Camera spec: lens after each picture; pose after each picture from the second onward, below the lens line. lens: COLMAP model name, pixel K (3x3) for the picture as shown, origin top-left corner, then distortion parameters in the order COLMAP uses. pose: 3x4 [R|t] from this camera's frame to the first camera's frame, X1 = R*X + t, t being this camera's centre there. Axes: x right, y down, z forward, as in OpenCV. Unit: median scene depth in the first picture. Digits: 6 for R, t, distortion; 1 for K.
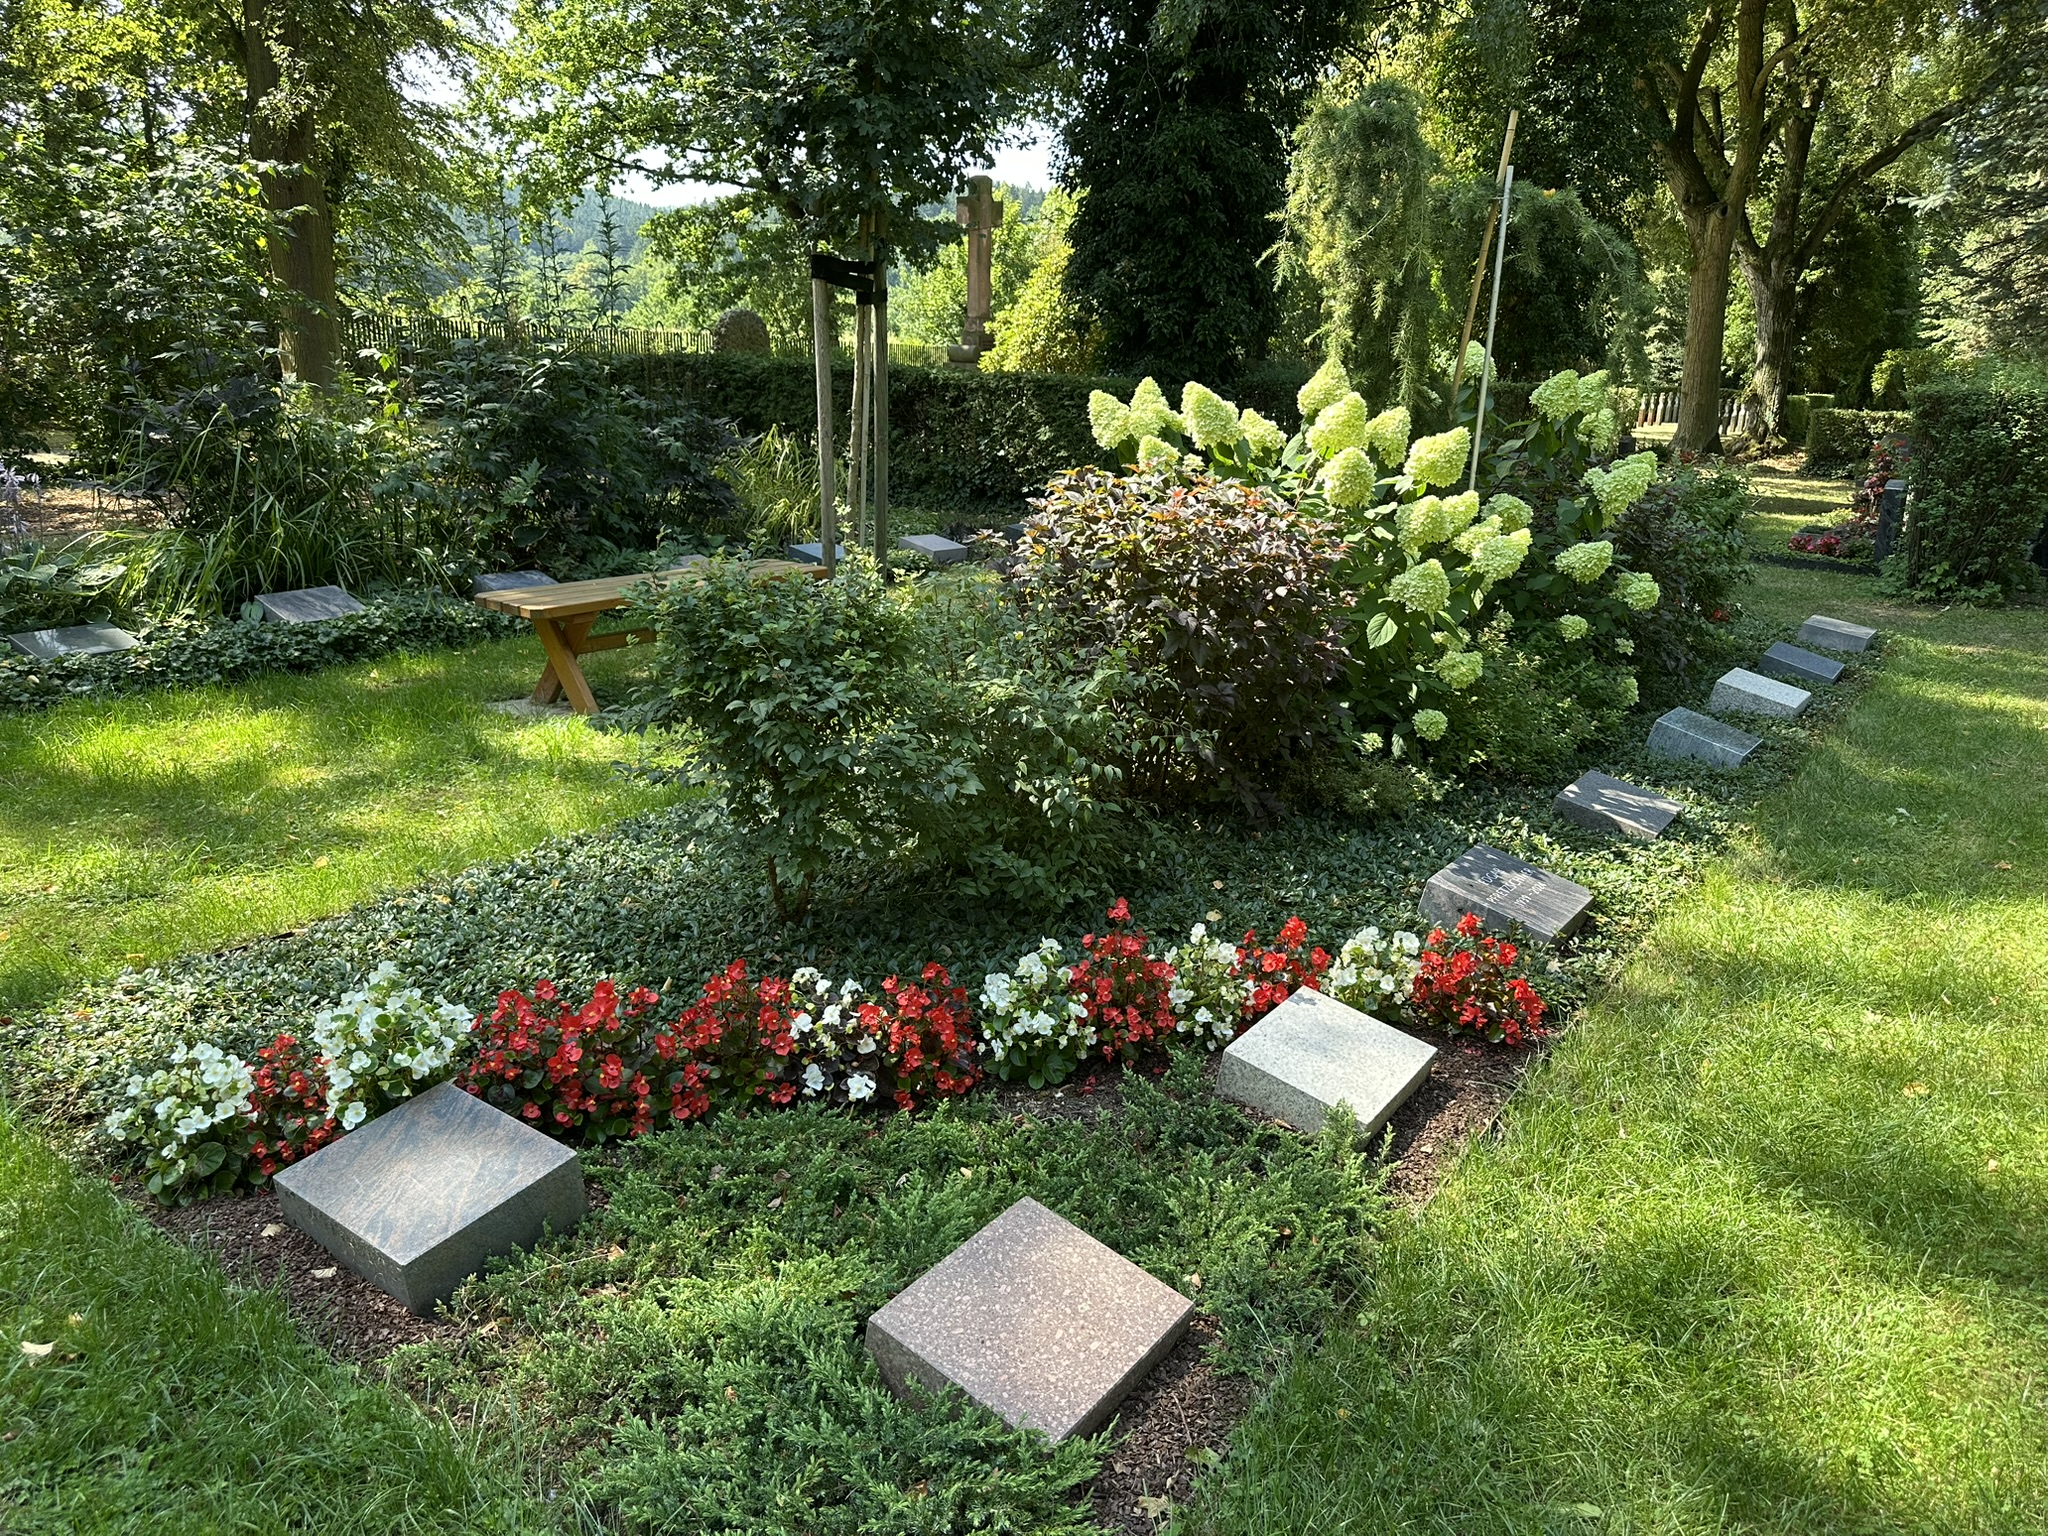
lens RADIAL K [[1428.0, 0, 1024.0], [0, 1428.0, 768.0], [0, 0, 1]] dist [0.057779, -0.050318]
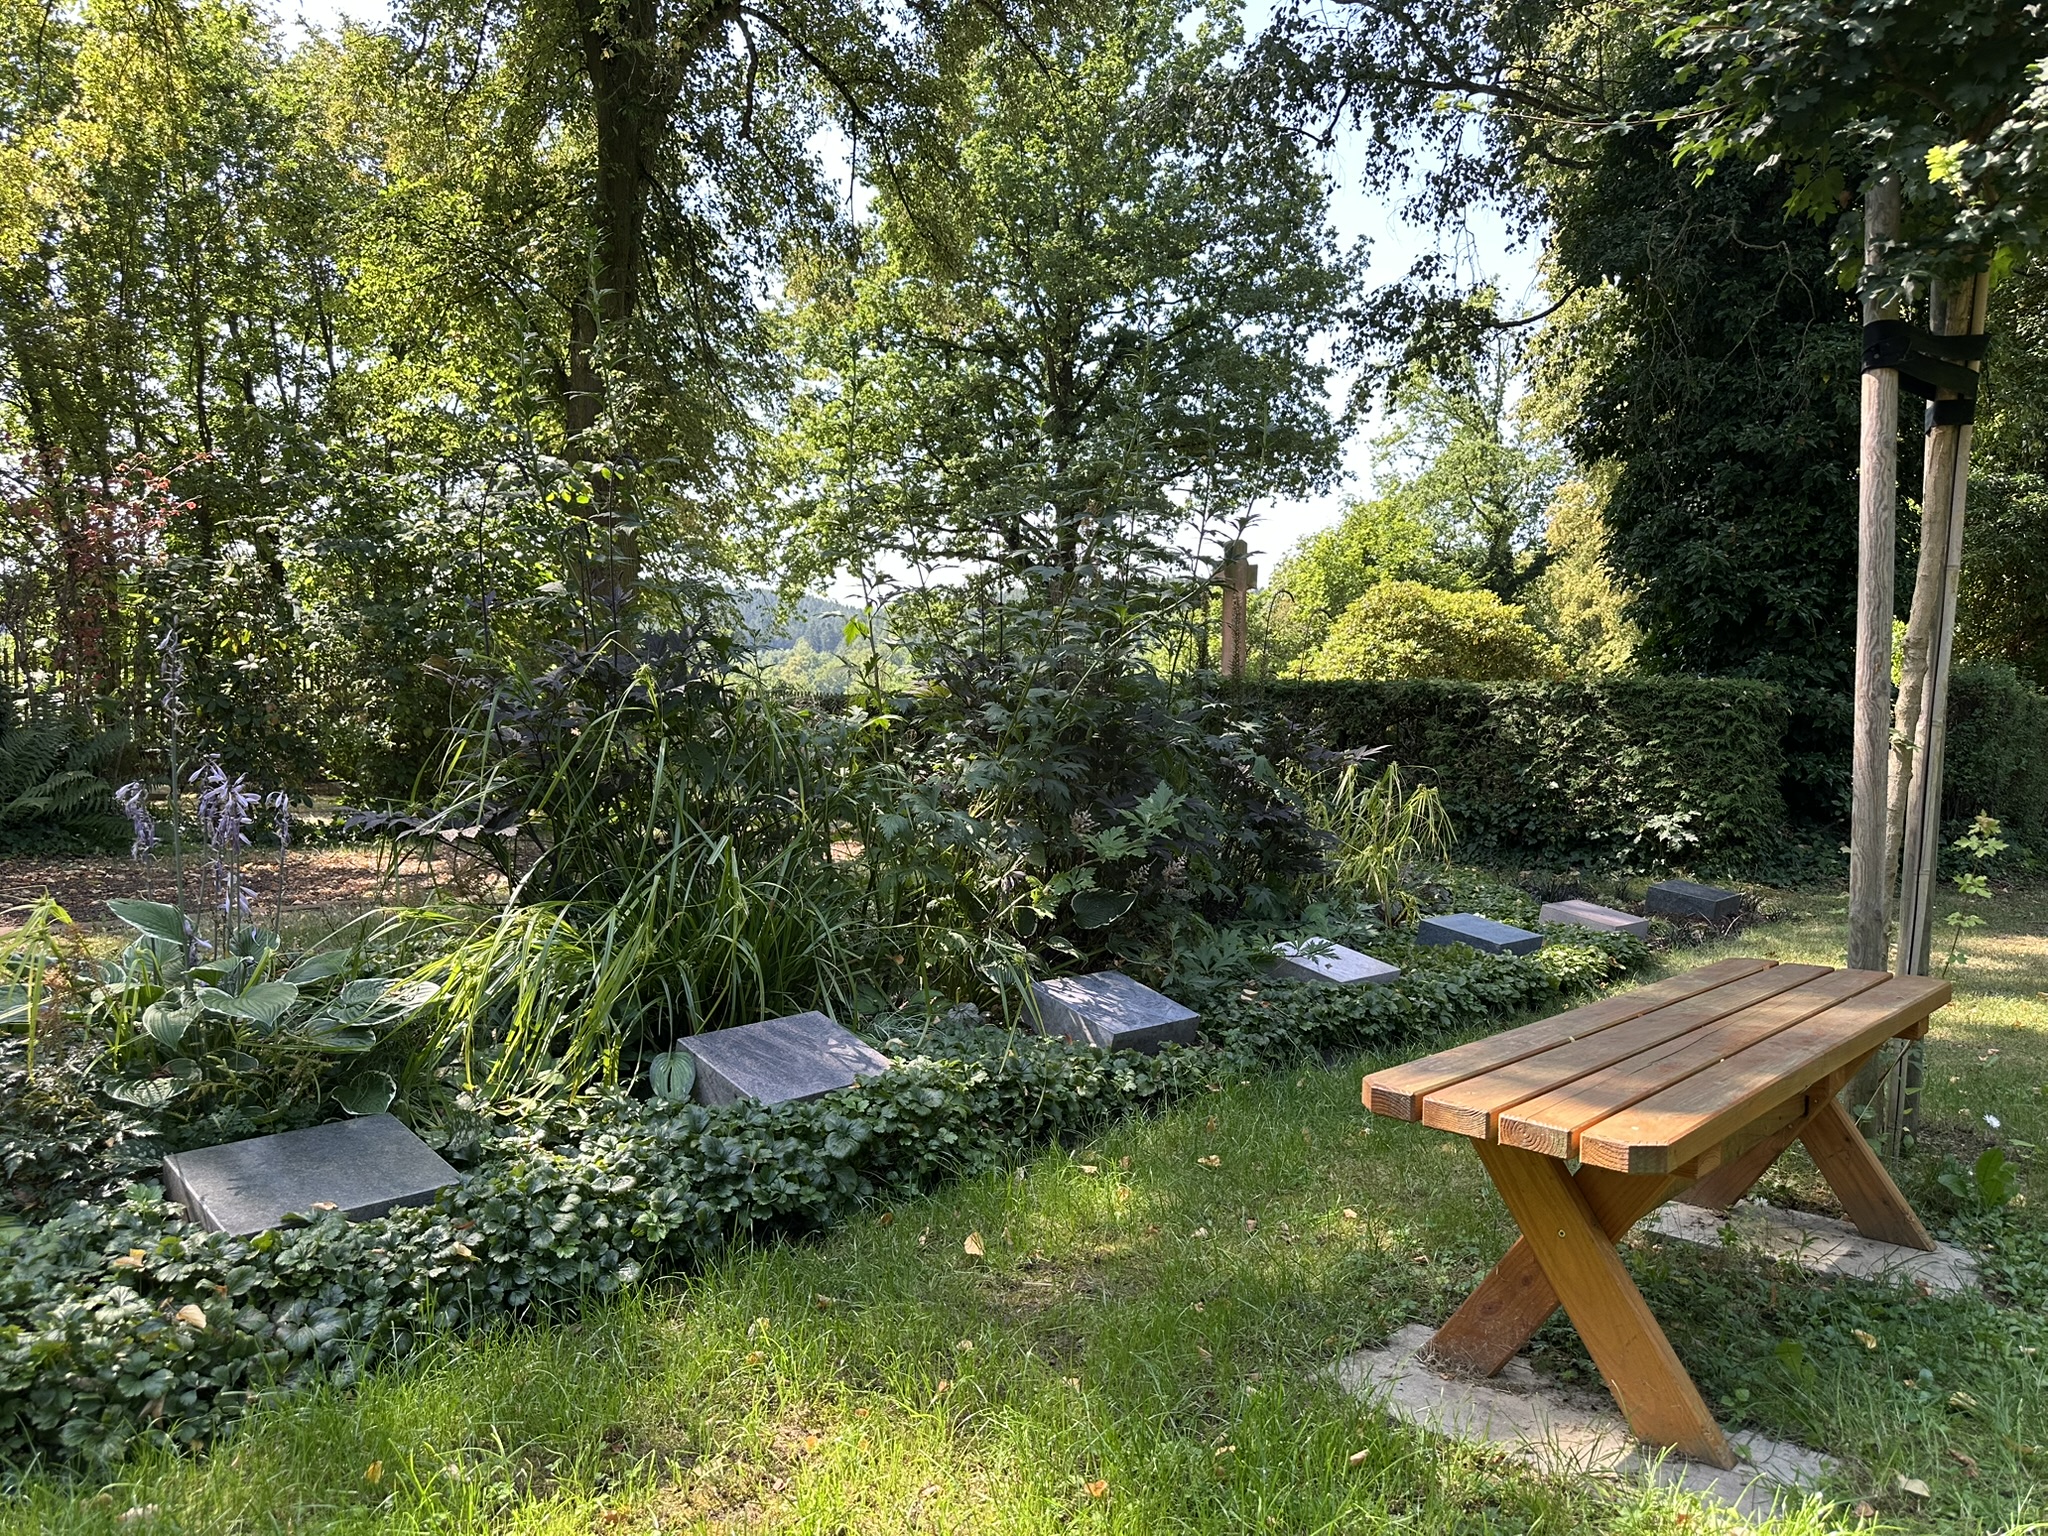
lens RADIAL K [[1408.2, 0, 1024.0], [0, 1408.2, 768.0], [0, 0, 1]] dist [0.032105, -0.057784]
pose [[0.993616, -0.019256, -0.111162, -0.366106], [-0.009809, 0.966851, -0.255153, -0.088252], [0.112391, 0.254615, 0.960489, 0.547365]]
